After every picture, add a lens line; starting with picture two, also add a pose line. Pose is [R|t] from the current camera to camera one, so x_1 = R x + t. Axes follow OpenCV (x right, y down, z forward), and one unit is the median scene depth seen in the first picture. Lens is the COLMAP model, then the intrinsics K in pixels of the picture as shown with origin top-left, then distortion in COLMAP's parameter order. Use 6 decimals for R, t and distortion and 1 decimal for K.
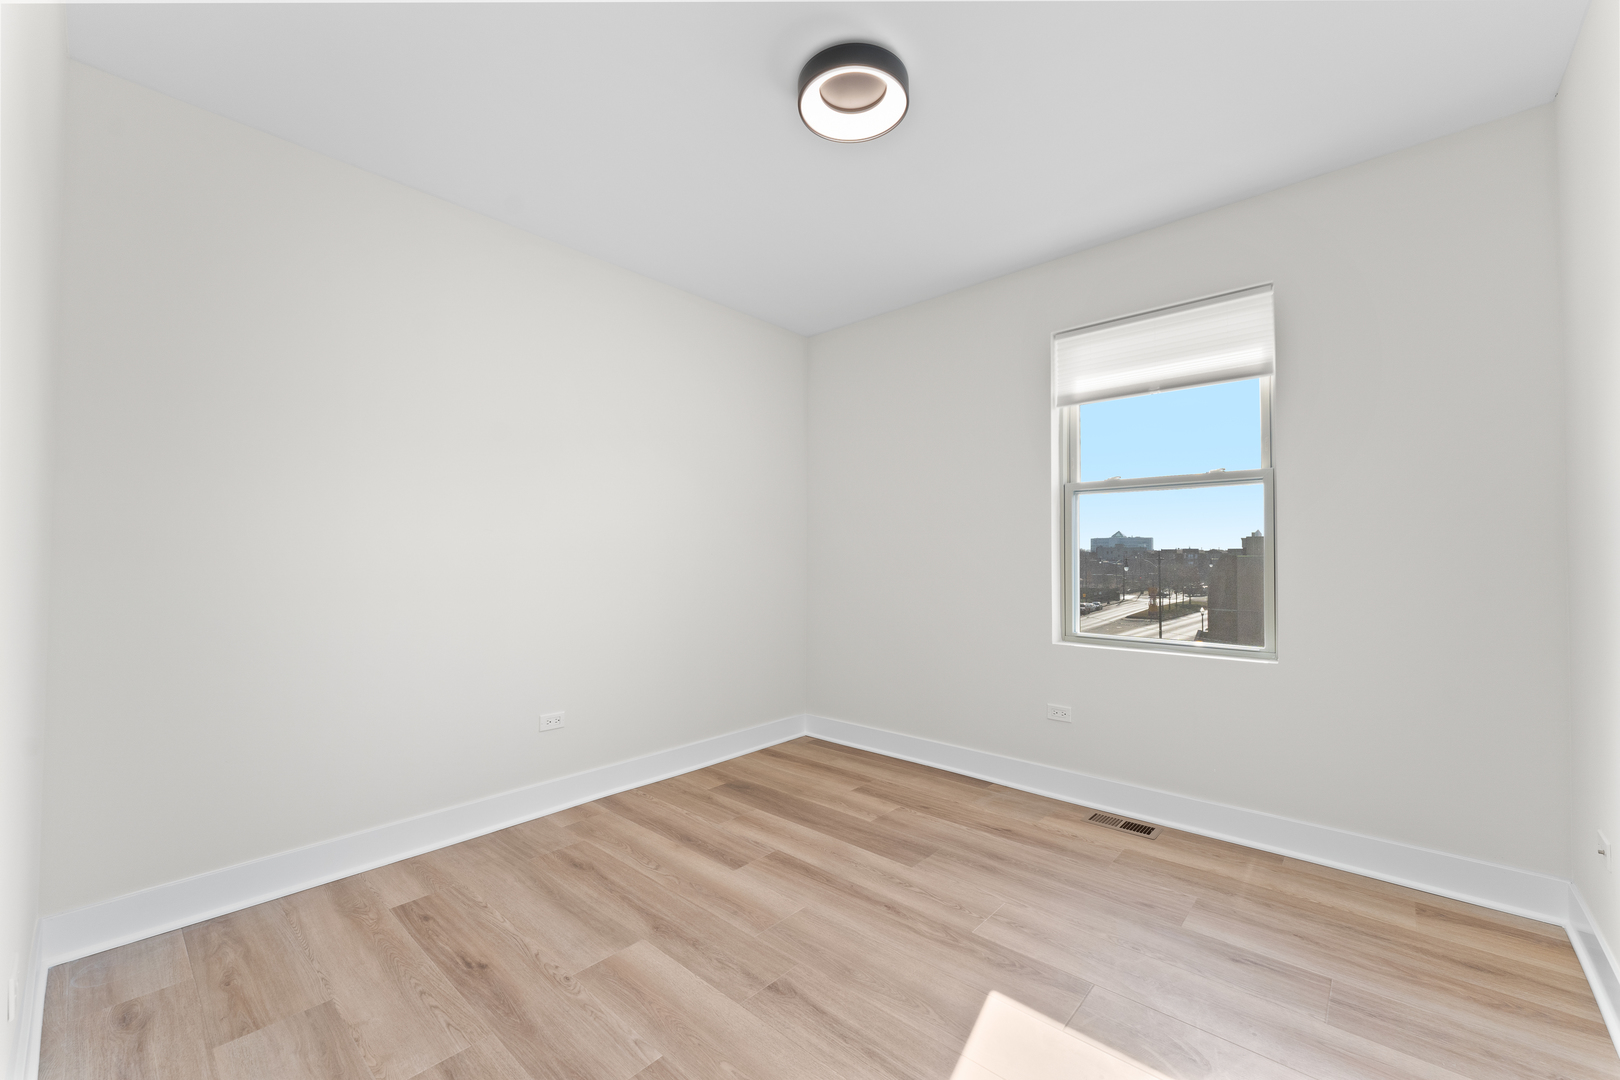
lens RADIAL K [[652.5, 0, 810.6], [0, 652.5, 543.2], [0, 0, 1]] dist [0.002862, -0.000817]
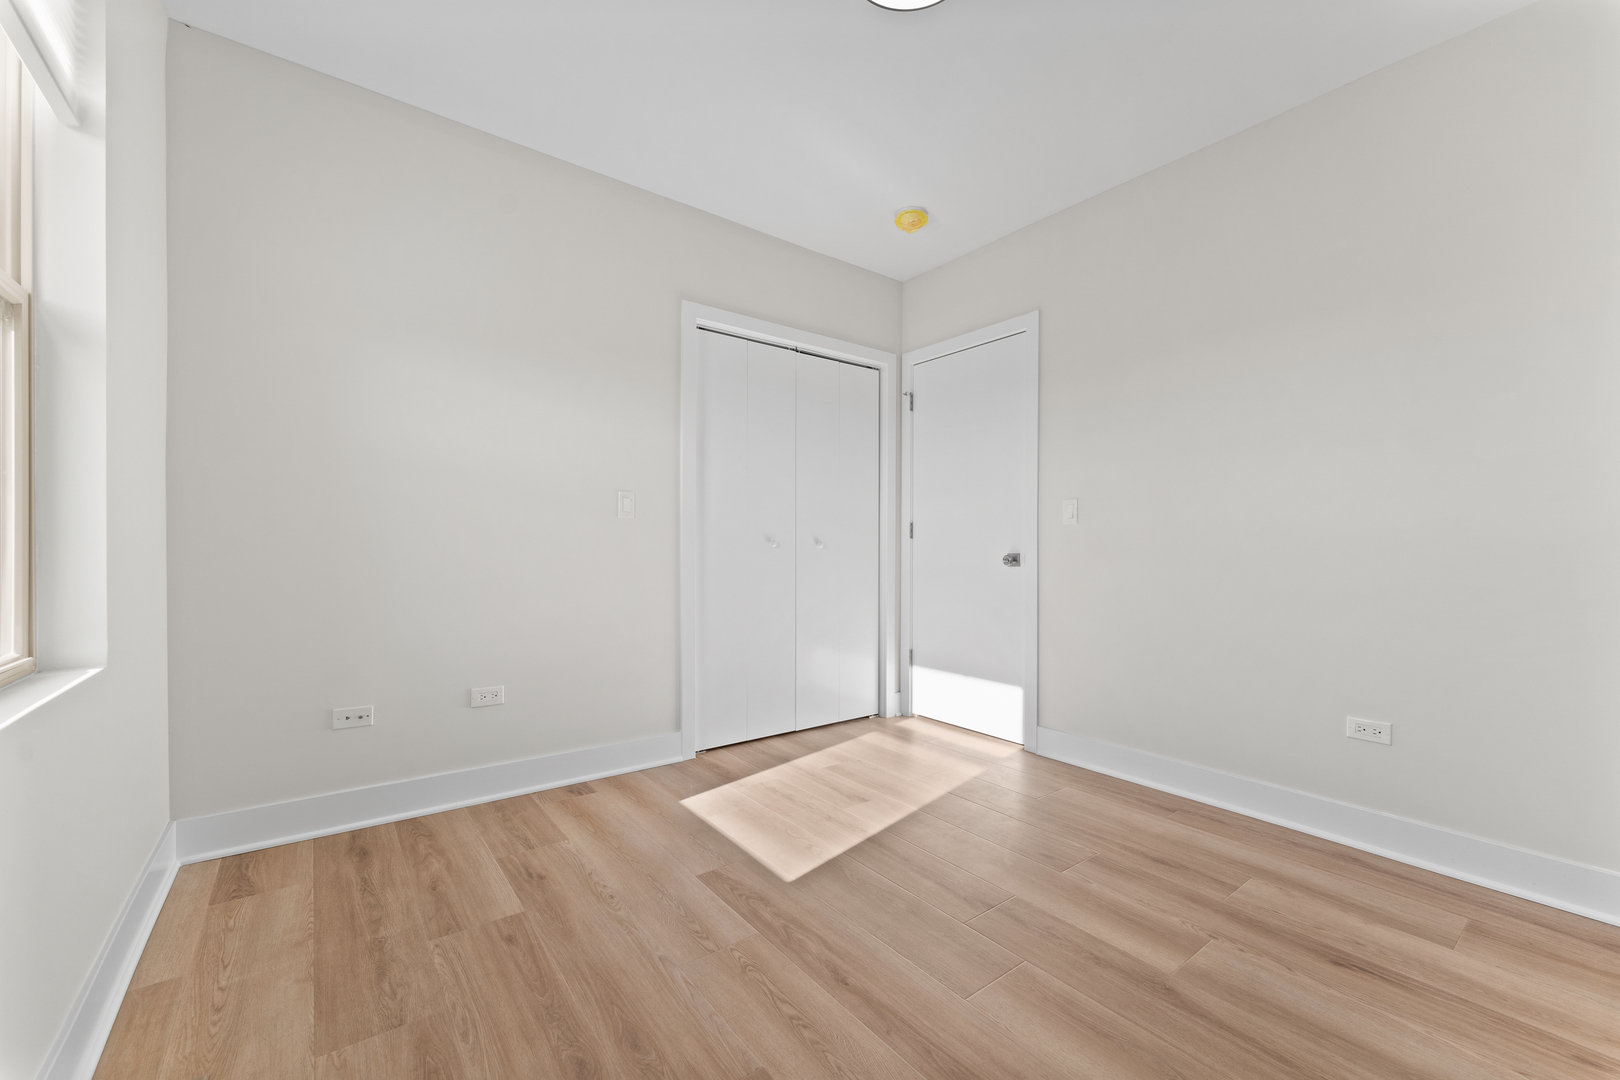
lens RADIAL K [[652.5, 0, 809.4], [0, 652.5, 540.9], [0, 0, 1]] dist [0.002862, -0.000817]
pose [[-0.982857, -0.008483, 0.184172, 0.032121], [-0.013989, 0.999493, -0.028618, 0.110360], [-0.183836, -0.030704, -0.982477, 1.850829]]
